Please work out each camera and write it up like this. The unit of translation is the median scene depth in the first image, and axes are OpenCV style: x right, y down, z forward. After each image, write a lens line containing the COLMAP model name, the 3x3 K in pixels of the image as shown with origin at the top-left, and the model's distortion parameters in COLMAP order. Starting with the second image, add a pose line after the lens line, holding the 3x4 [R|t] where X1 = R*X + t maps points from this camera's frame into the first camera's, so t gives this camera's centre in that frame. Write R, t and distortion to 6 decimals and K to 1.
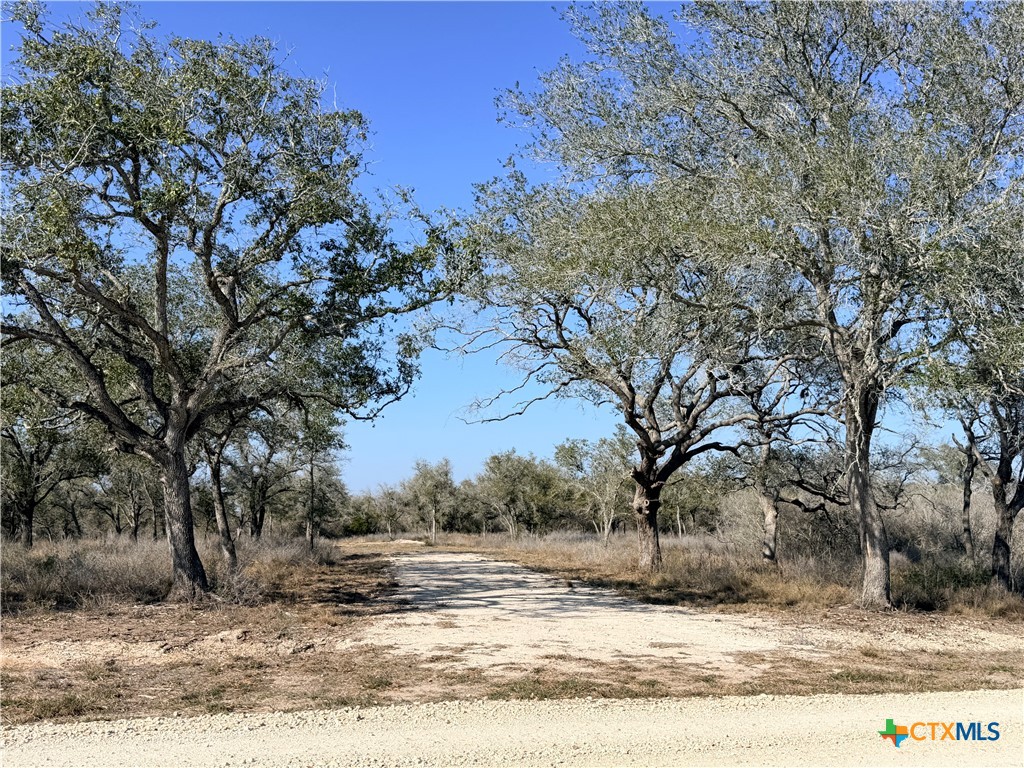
lens RADIAL K [[1036.3, 0, 511.0], [0, 1036.3, 380.0], [0, 0, 1]] dist [0.136062, 0.000000]
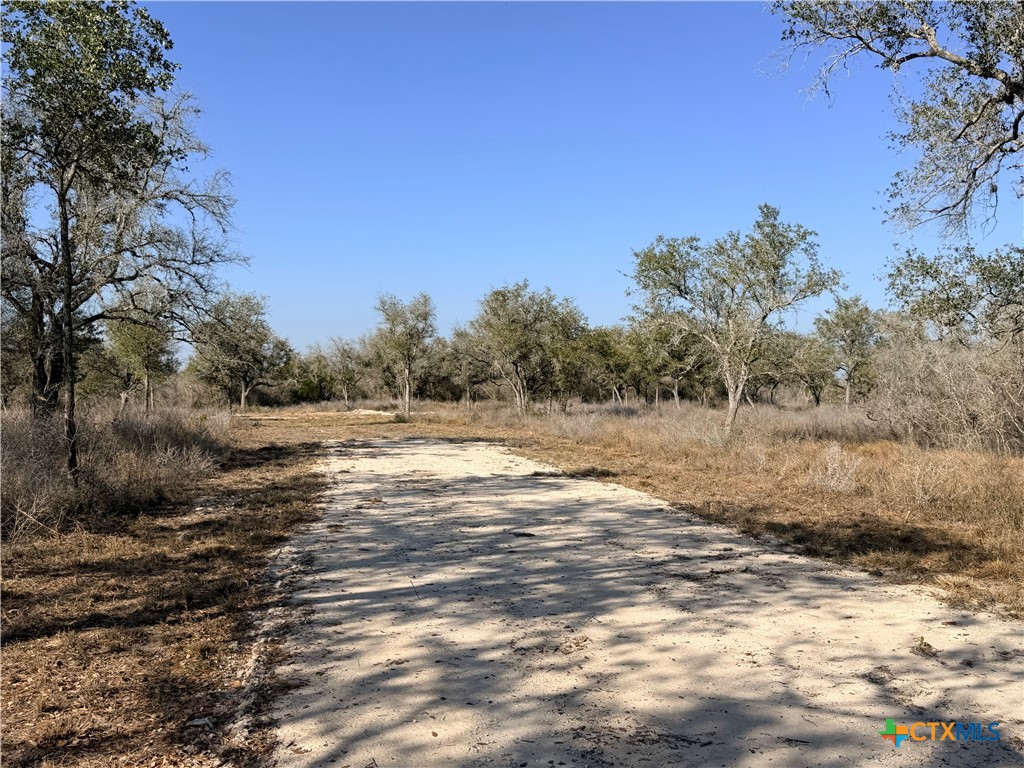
lens RADIAL K [[1036.3, 0, 515.0], [0, 1036.3, 385.2], [0, 0, 1]] dist [0.136062, 0.000000]
pose [[0.999148, 0.005232, 0.040938, -0.021935], [-0.010624, 0.991110, 0.132622, 0.030741], [-0.039880, -0.132944, 0.990321, 0.223907]]
